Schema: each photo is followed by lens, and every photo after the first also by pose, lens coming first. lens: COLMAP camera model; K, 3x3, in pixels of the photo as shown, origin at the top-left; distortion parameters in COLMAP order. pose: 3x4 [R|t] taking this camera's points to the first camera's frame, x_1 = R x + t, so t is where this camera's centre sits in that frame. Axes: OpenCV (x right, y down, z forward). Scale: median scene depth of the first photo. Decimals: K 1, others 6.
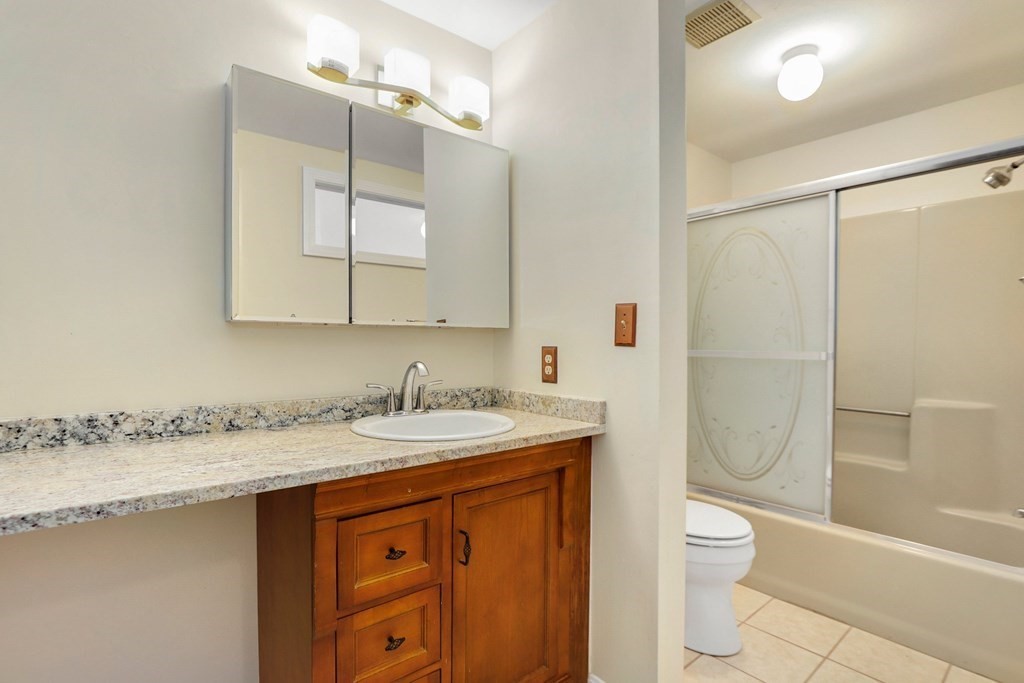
lens RADIAL K [[510.3, 0, 524.2], [0, 510.3, 344.1], [0, 0, 1]] dist [-0.014546, 0.001265]
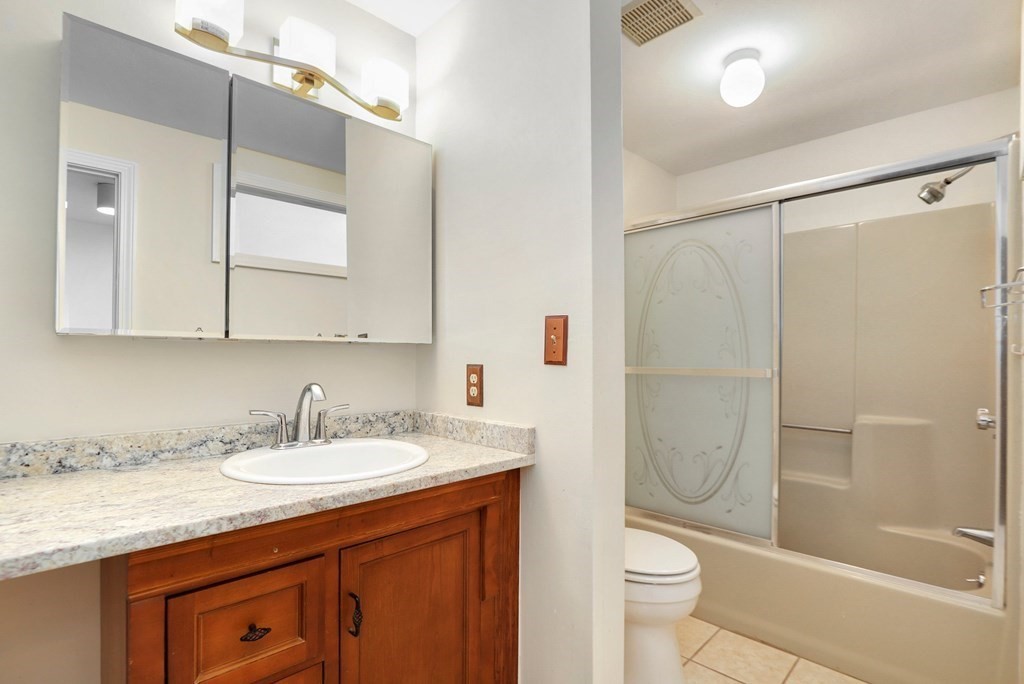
lens RADIAL K [[501.7, 0, 532.2], [0, 501.7, 349.1], [0, 0, 1]] dist [-0.023911, 0.000306]
pose [[0.995051, -0.000084, 0.099363, 0.072760], [0.002043, 0.999805, -0.019618, -0.005630], [-0.099342, 0.019724, 0.994858, 0.150895]]
